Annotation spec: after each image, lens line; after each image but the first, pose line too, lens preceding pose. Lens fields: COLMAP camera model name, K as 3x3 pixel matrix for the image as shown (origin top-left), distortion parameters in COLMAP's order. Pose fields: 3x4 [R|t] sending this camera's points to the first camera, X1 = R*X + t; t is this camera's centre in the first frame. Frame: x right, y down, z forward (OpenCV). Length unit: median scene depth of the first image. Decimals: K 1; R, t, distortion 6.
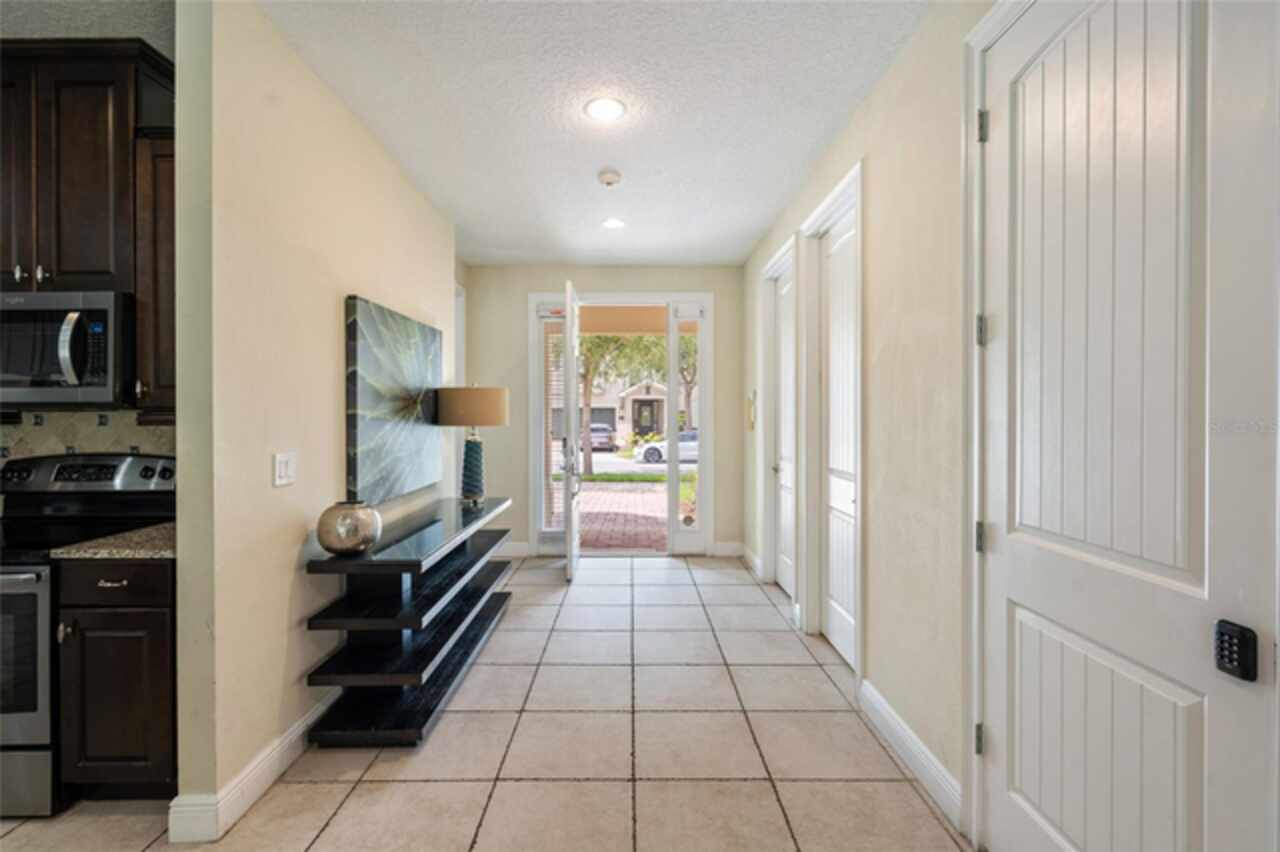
lens RADIAL K [[565.7, 0, 626.5], [0, 565.7, 420.7], [0, 0, 1]] dist [-0.000458, 0.000198]
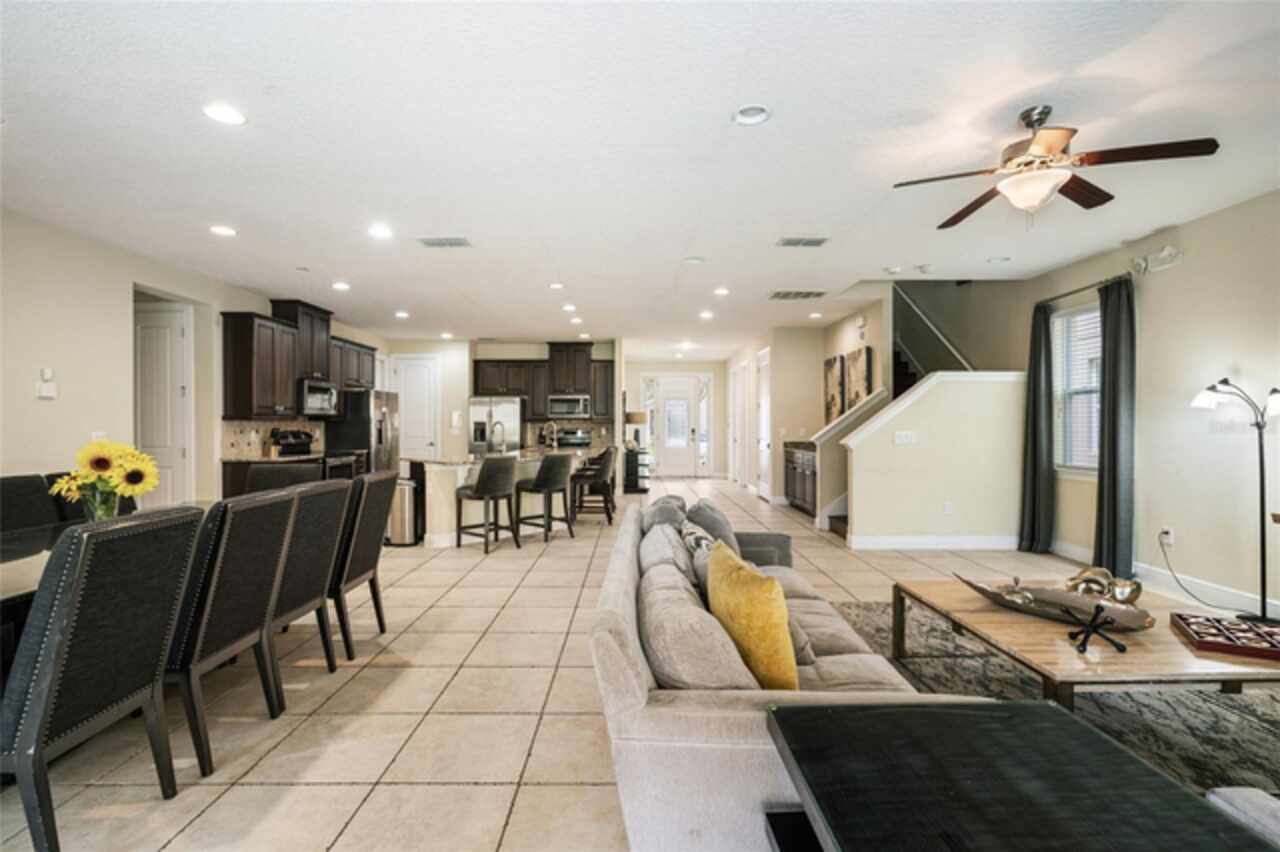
lens RADIAL K [[588.5, 0, 641.0], [0, 588.5, 422.5], [0, 0, 1]] dist [-0.000753, 0.000226]
pose [[0.999847, -0.001143, 0.017430, -0.384023], [0.001433, 0.999860, -0.016652, 0.065451], [-0.017409, 0.016674, 0.999709, -2.854157]]
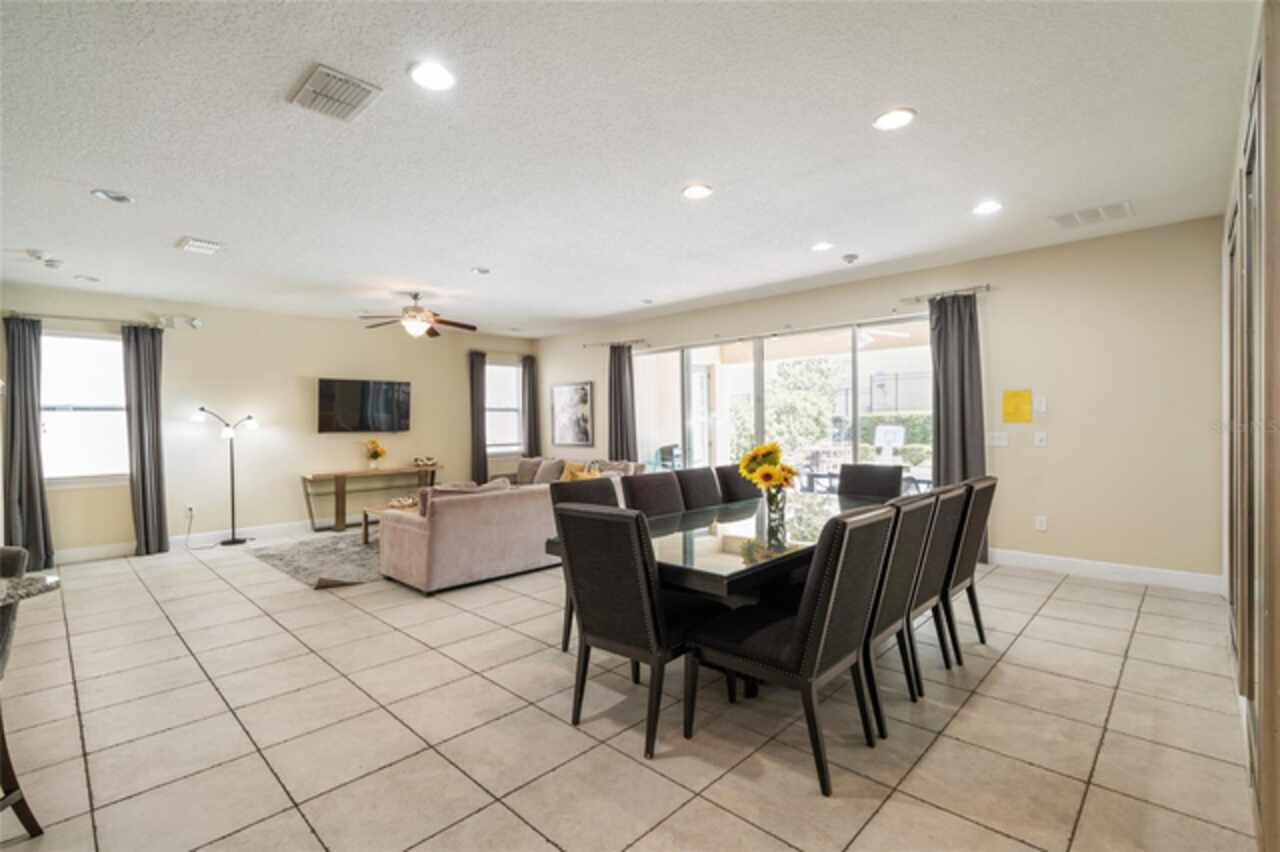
lens RADIAL K [[582.2, 0, 641.9], [0, 582.2, 430.3], [0, 0, 1]] dist [-0.003125, 0.000112]
pose [[-0.726962, -0.001154, 0.686677, -1.783180], [0.023234, 0.999385, 0.026276, 0.008388], [-0.686285, 0.035056, -0.726488, -0.928487]]
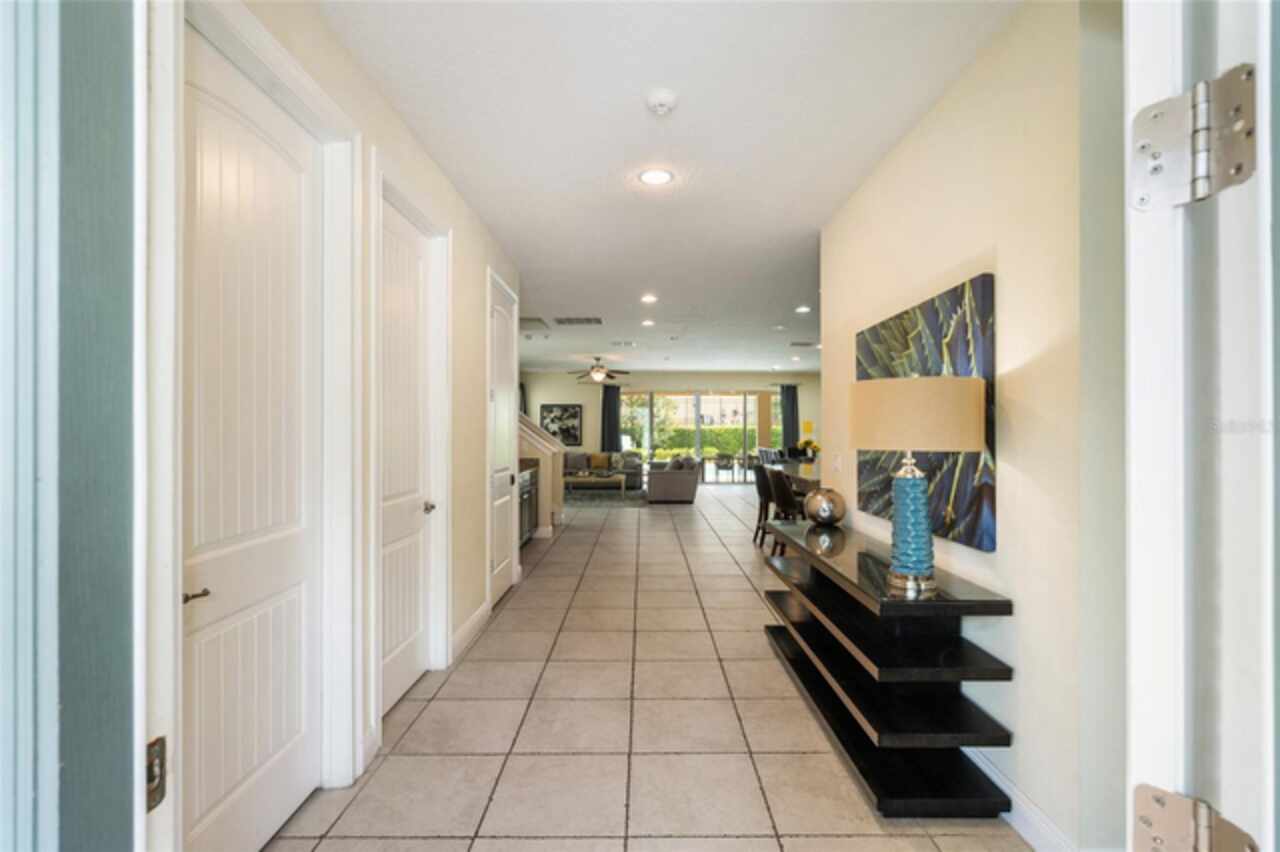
lens RADIAL K [[582.2, 0, 641.9], [0, 582.2, 430.3], [0, 0, 1]] dist [-0.003125, 0.000112]
pose [[-0.999983, -0.002508, -0.005310, 0.001266], [-0.002579, 0.999906, 0.013470, -0.025338], [0.005276, 0.013483, -0.999895, 1.954430]]
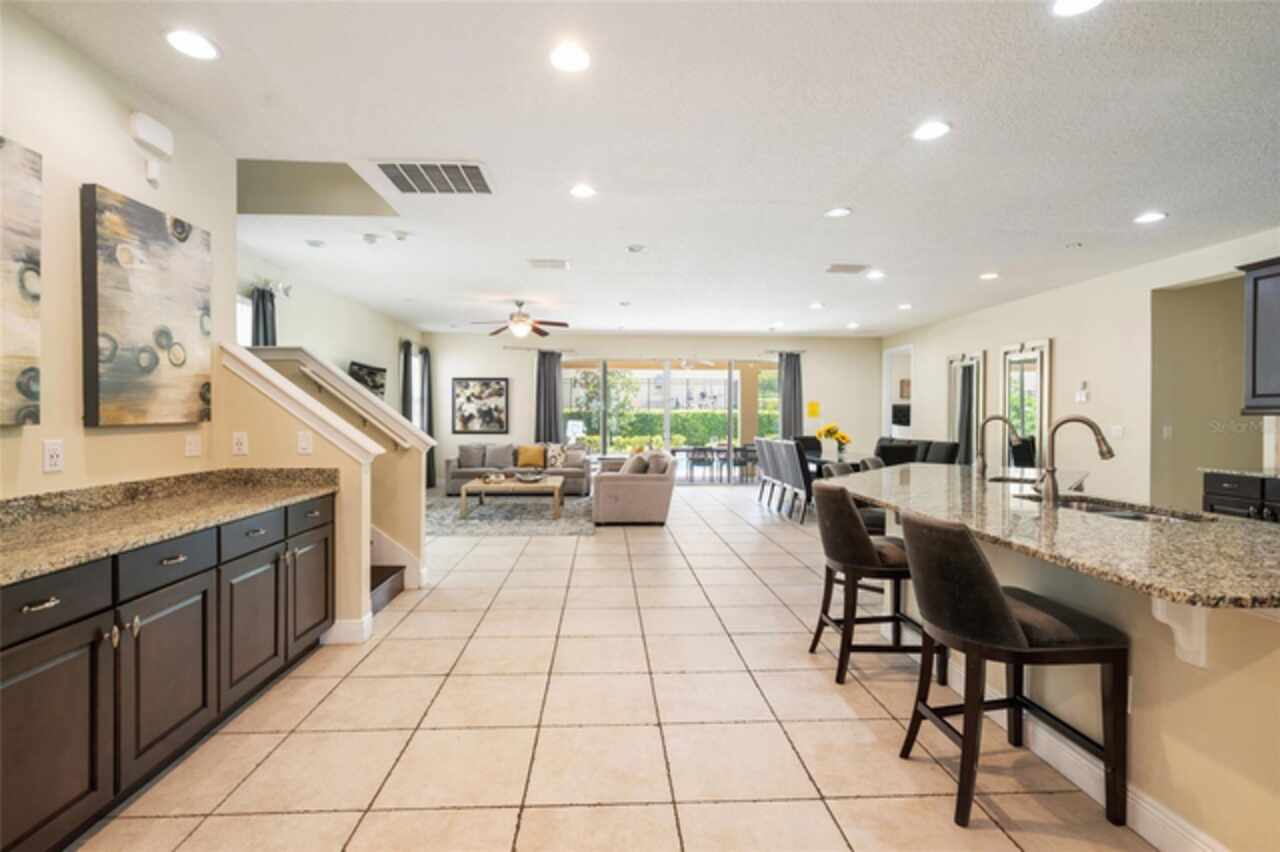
lens RADIAL K [[581.2, 0, 625.1], [0, 581.2, 419.4], [0, 0, 1]] dist [-0.002436, -0.000096]
pose [[-0.999031, -0.004920, -0.043727, -0.077048], [-0.005767, 0.999798, 0.019268, 0.008587], [0.043623, 0.019501, -0.998858, 0.653797]]
